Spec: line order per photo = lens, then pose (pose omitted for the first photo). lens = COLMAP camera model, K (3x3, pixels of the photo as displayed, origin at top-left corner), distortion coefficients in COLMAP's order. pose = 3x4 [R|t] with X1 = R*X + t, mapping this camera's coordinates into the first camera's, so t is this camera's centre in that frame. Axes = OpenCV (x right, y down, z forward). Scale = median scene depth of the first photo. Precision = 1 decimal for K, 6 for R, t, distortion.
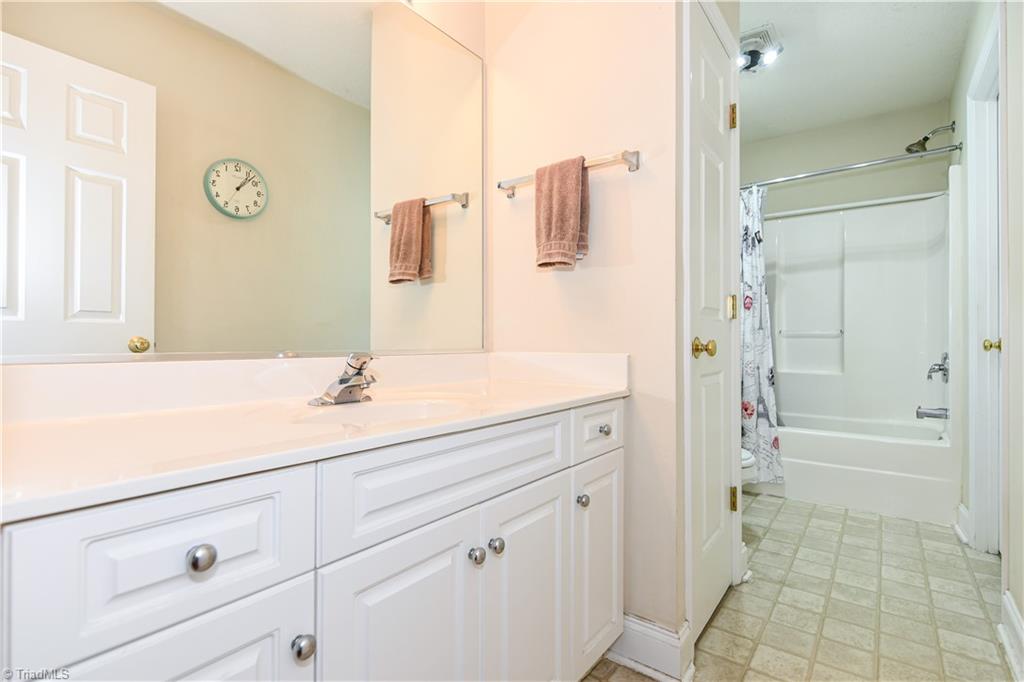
lens RADIAL K [[494.2, 0, 506.5], [0, 494.2, 339.6], [0, 0, 1]] dist [-0.002834, -0.000918]
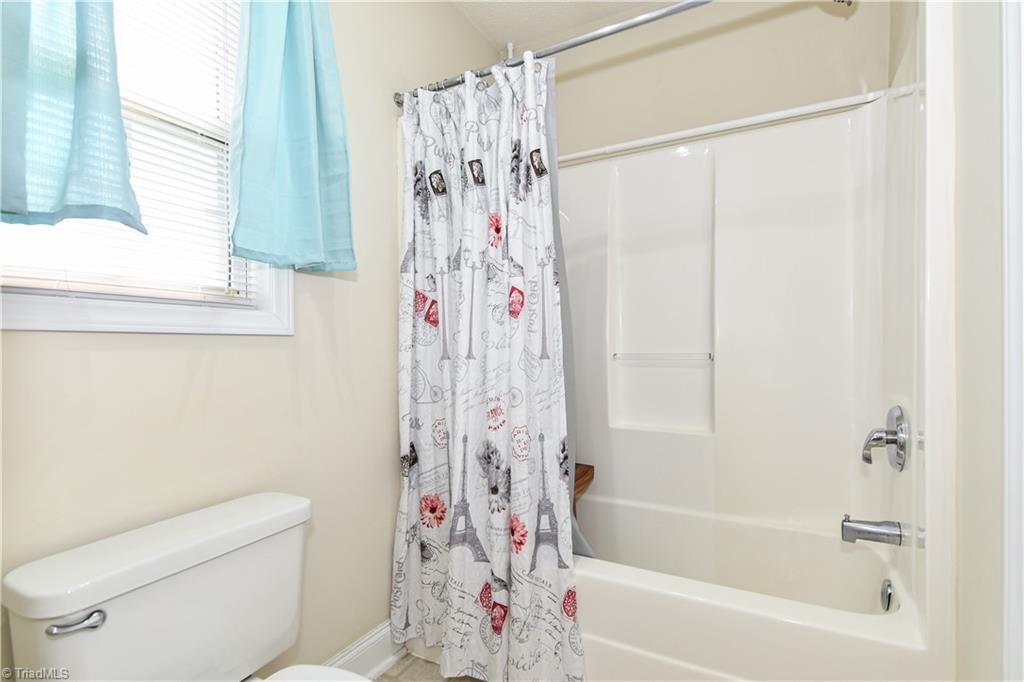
lens RADIAL K [[495.3, 0, 508.7], [0, 495.3, 346.0], [0, 0, 1]] dist [0.004095, -0.000699]
pose [[0.989710, -0.006577, 0.142938, 0.413583], [0.006010, 0.999972, 0.004394, -0.034620], [-0.142963, -0.003490, 0.989722, 0.532631]]
